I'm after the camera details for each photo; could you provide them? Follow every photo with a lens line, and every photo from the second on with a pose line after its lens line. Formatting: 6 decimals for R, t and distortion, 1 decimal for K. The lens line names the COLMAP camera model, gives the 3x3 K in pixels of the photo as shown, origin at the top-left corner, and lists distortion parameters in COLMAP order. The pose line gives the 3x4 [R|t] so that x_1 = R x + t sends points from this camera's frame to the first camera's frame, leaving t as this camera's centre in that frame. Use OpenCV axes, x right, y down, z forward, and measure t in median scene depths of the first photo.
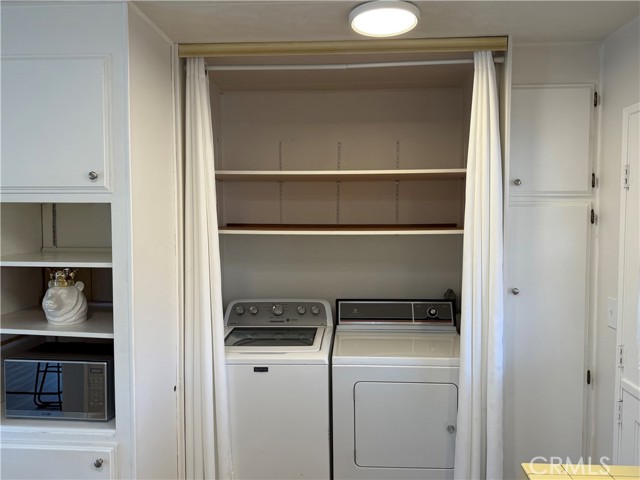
lens RADIAL K [[508.1, 0, 320.0], [0, 508.1, 240.0], [0, 0, 1]] dist [0.049292, -0.090353]
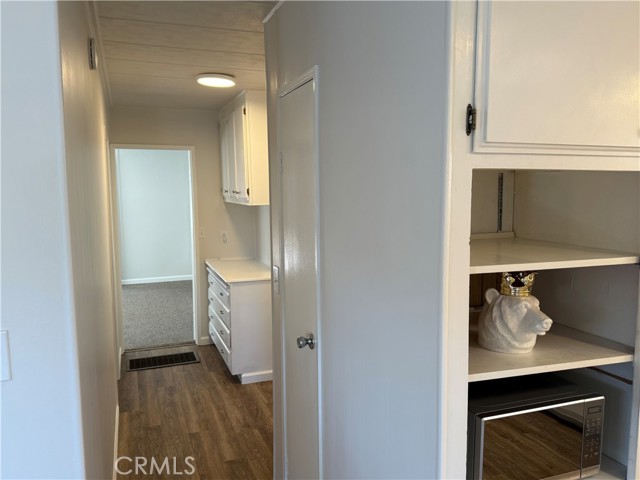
lens RADIAL K [[508.1, 0, 320.0], [0, 508.1, 240.0], [0, 0, 1]] dist [0.049292, -0.090353]
pose [[0.922872, -0.040861, 0.382933, -1.009838], [0.025541, 0.998660, 0.045010, -0.021890], [-0.384259, -0.031758, 0.922679, 0.497580]]
